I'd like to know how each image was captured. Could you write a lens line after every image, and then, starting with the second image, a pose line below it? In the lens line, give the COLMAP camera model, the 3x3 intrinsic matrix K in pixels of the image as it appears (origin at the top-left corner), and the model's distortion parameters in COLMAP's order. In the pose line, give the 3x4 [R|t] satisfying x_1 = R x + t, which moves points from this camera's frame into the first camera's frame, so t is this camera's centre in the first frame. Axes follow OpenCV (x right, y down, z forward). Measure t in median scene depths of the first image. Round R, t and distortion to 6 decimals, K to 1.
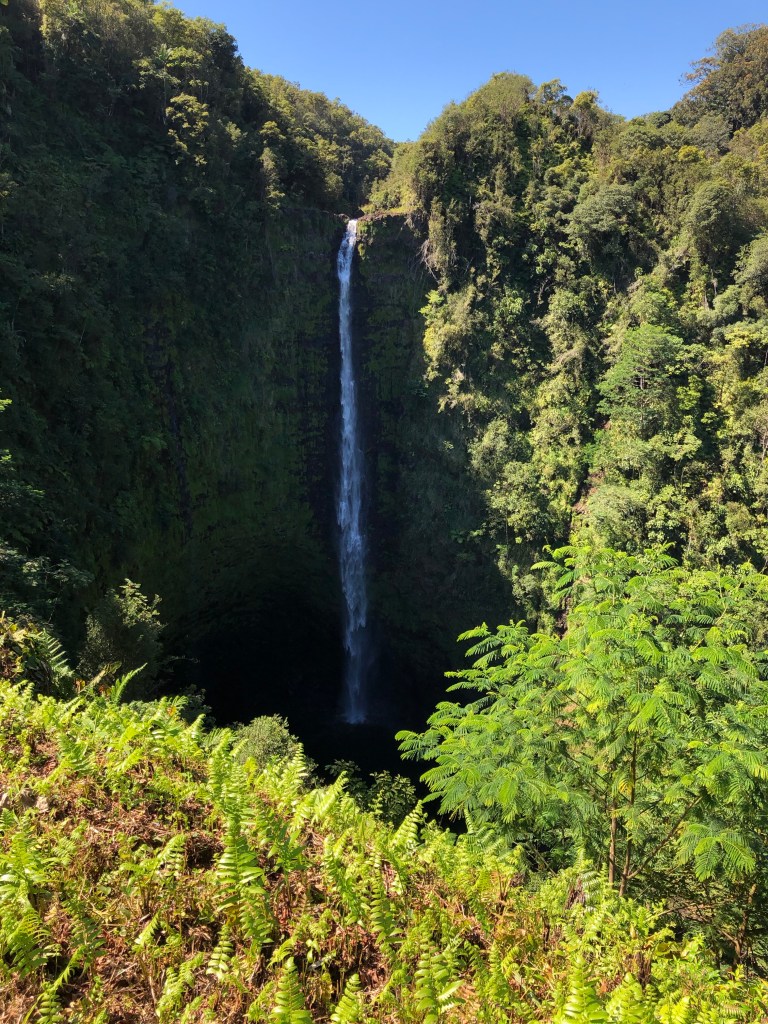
lens RADIAL K [[1262.5, 0, 383.8], [0, 1262.5, 512.1], [0, 0, 1]] dist [0.029145, 0.000000]
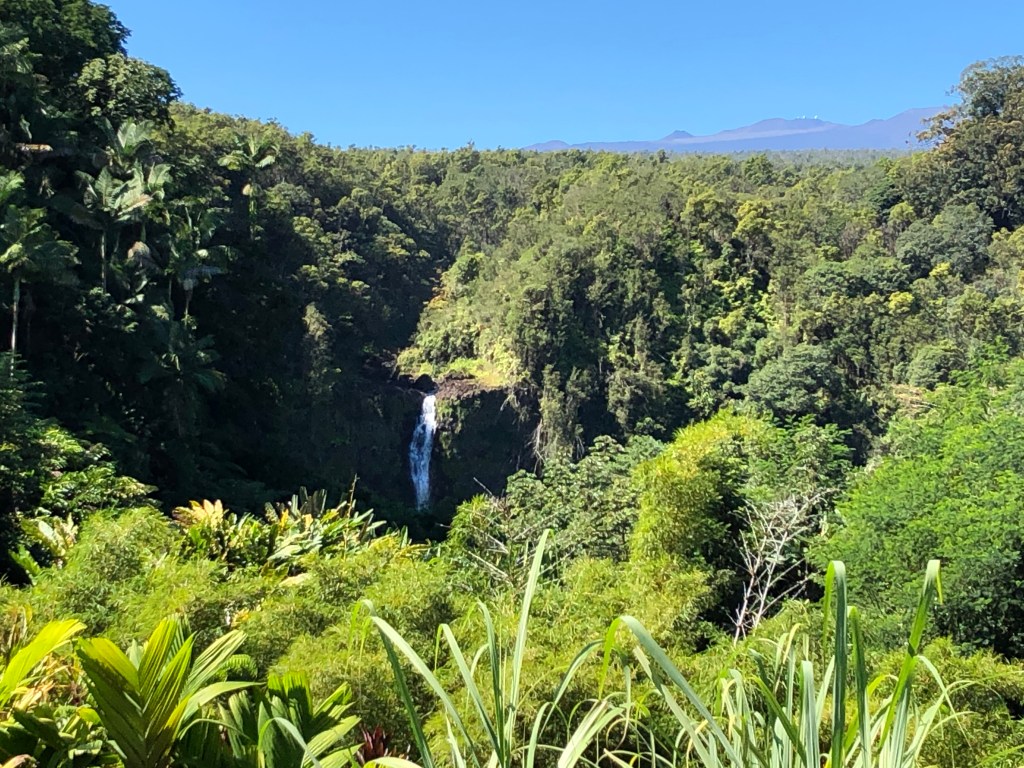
lens RADIAL K [[1262.5, 0, 512.1], [0, 1262.5, 384.2], [0, 0, 1]] dist [0.029145, 0.000000]
pose [[0.998880, -0.031434, -0.035351, 0.044590], [0.020336, 0.960059, -0.279057, -0.043511], [0.042711, 0.278026, 0.959624, 0.329837]]
